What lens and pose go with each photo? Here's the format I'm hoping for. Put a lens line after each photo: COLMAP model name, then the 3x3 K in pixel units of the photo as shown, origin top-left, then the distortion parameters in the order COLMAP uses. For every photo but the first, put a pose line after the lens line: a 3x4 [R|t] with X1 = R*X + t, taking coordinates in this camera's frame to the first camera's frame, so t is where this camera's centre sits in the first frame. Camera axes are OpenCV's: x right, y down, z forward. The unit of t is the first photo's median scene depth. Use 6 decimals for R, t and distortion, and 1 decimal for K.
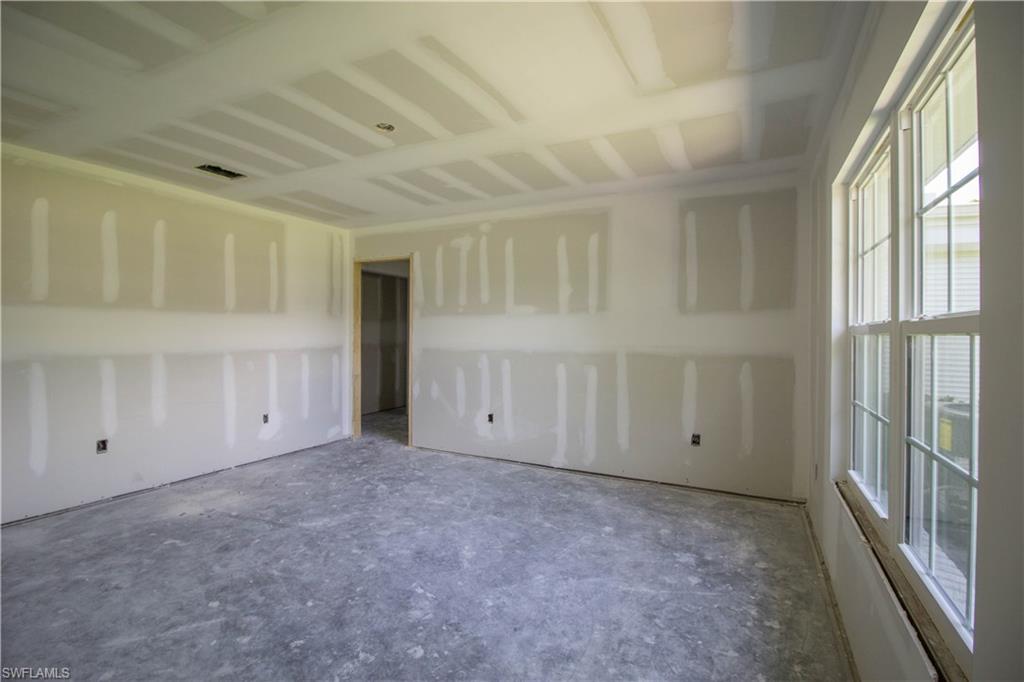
lens RADIAL K [[479.6, 0, 512.8], [0, 479.6, 337.4], [0, 0, 1]] dist [0.003876, -0.001142]
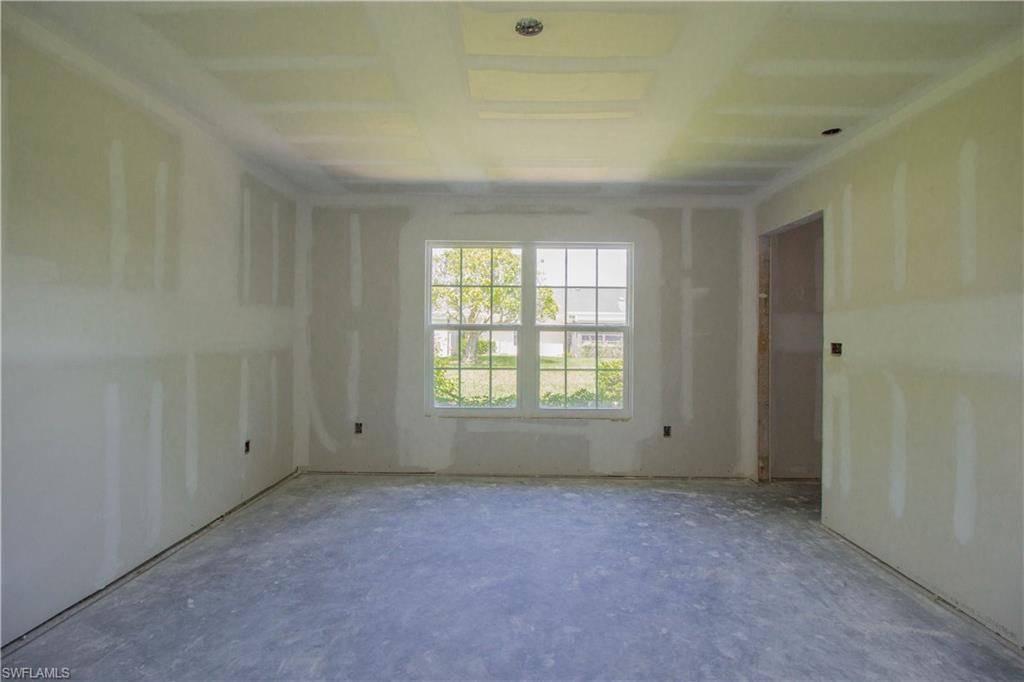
lens RADIAL K [[479.6, 0, 513.9], [0, 479.6, 333.8], [0, 0, 1]] dist [0.003876, -0.001142]
pose [[-0.446375, -0.006230, 0.894824, -0.901383], [-0.004788, 0.999978, 0.004573, -0.003633], [-0.894833, -0.002243, -0.446395, 1.358194]]
